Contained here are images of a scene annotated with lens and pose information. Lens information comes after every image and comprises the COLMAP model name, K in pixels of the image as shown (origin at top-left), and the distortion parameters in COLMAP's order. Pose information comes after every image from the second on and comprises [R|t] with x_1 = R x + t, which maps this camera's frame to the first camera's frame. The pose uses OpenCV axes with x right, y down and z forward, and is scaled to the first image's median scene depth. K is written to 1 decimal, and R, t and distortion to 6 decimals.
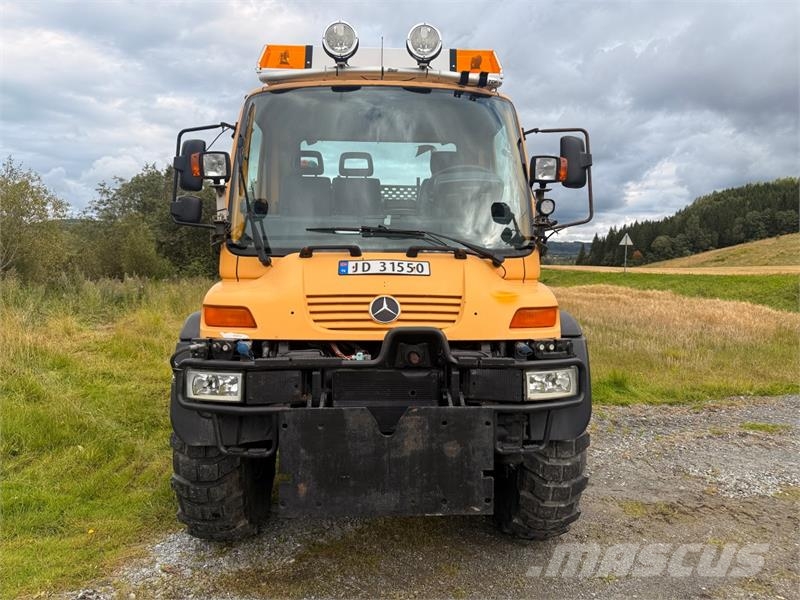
lens RADIAL K [[565.8, 0, 397.0], [0, 565.8, 300.6], [0, 0, 1]] dist [0.037601, -0.048564]
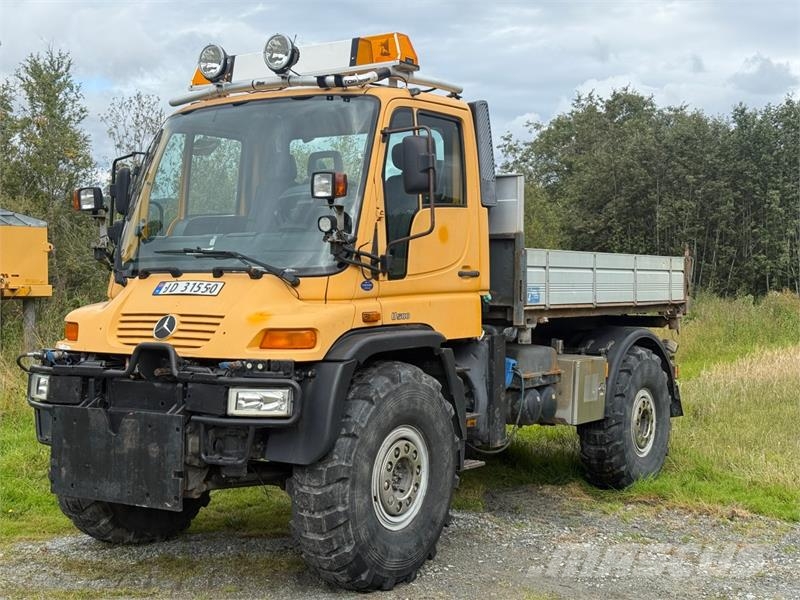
lens RADIAL K [[1069.6, 0, 401.0], [0, 1069.6, 297.3], [0, 0, 1]] dist [-0.008481, -0.035018]
pose [[0.831833, 0.001567, -0.555023, 1.490731], [-0.019852, 0.999440, -0.026931, 0.003641], [0.554670, 0.033421, 0.831399, -0.451756]]
